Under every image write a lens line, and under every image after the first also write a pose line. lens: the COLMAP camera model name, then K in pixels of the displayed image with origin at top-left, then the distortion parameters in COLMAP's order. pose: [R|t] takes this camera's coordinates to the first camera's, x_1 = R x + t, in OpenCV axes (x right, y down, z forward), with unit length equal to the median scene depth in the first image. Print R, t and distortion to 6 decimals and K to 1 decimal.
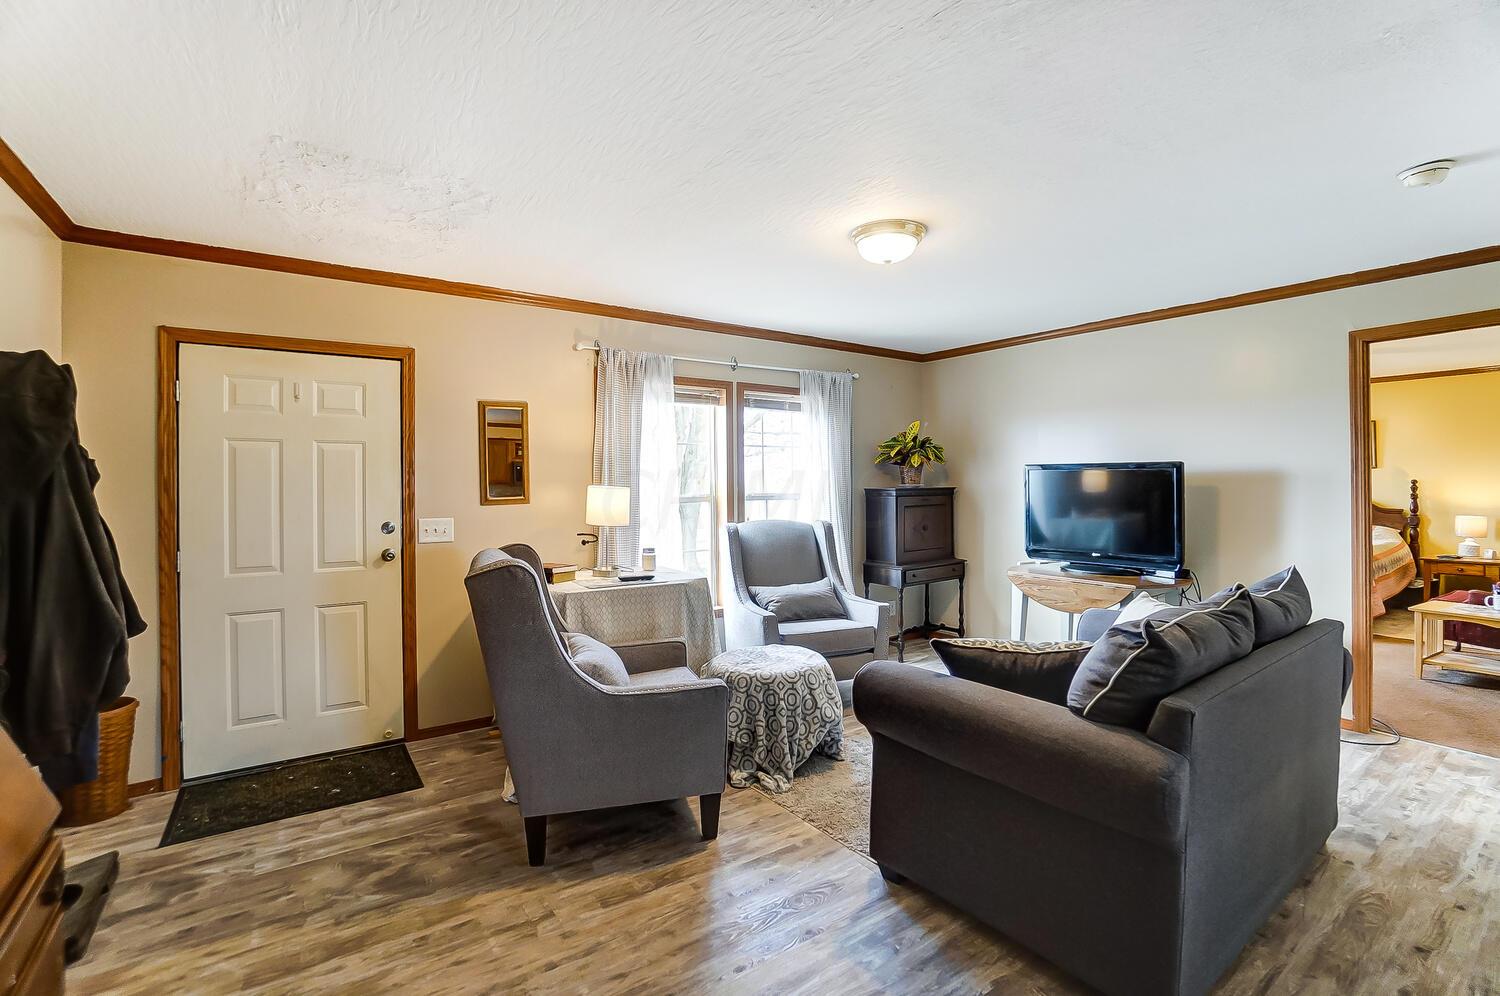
lens RADIAL K [[700.3, 0, 751.2], [0, 700.3, 485.7], [0, 0, 1]] dist [-0.004847, -0.000785]
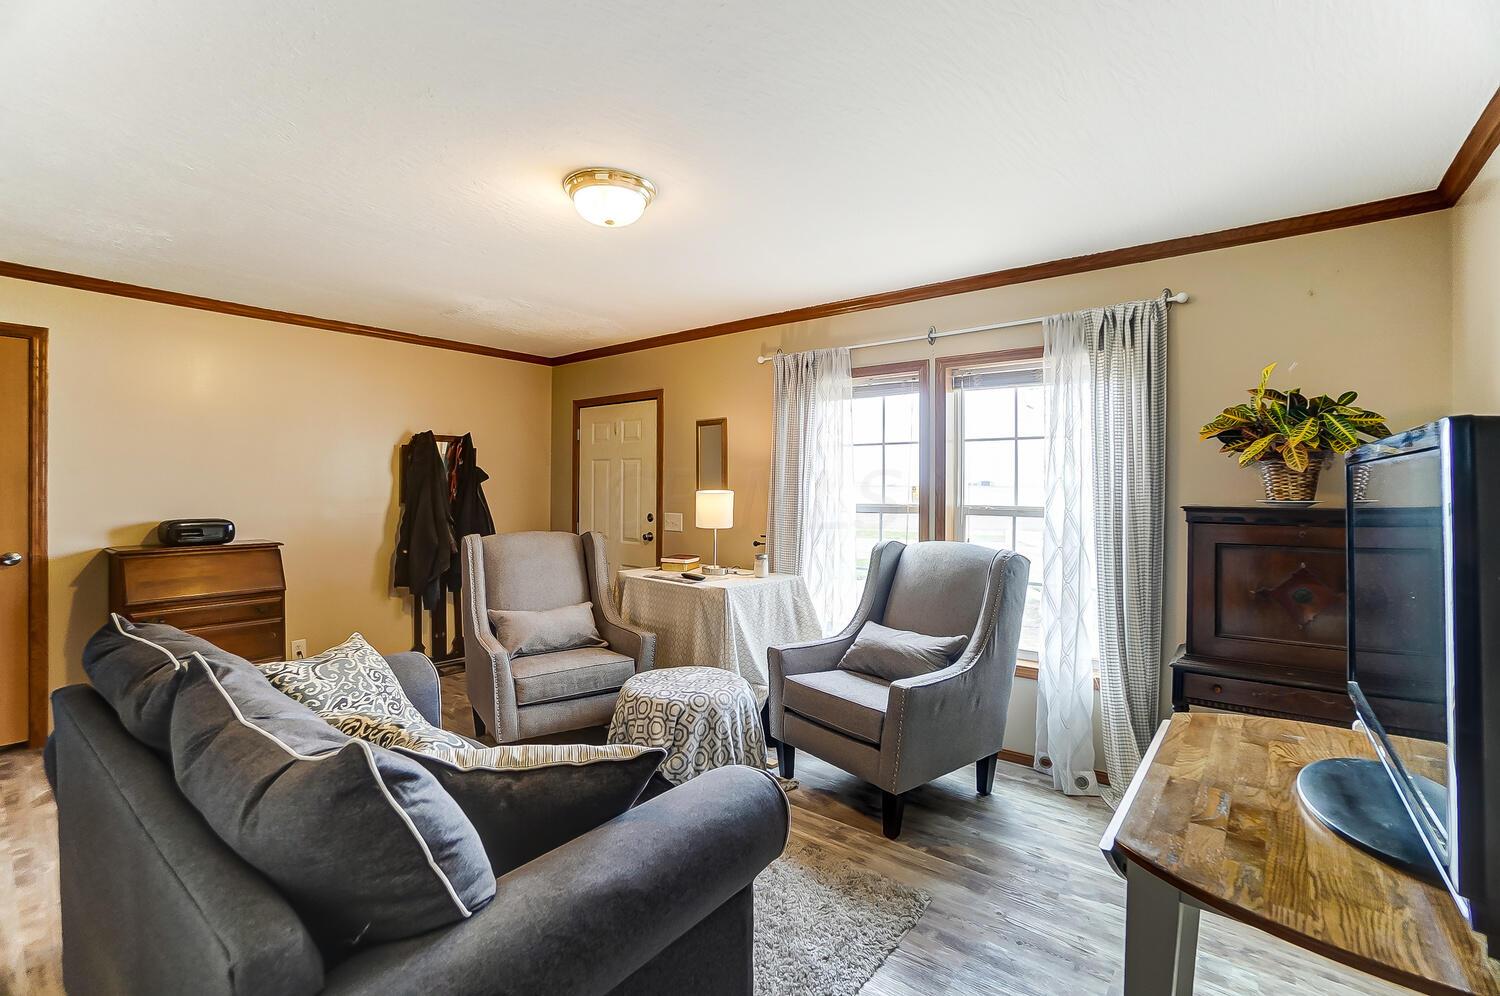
lens RADIAL K [[700.3, 0, 751.2], [0, 700.3, 485.7], [0, 0, 1]] dist [-0.004847, -0.000785]
pose [[0.254645, 0.005716, -0.967018, 0.678825], [-0.011770, 0.999927, 0.002811, -0.009277], [0.966963, 0.010666, 0.254694, 0.623921]]
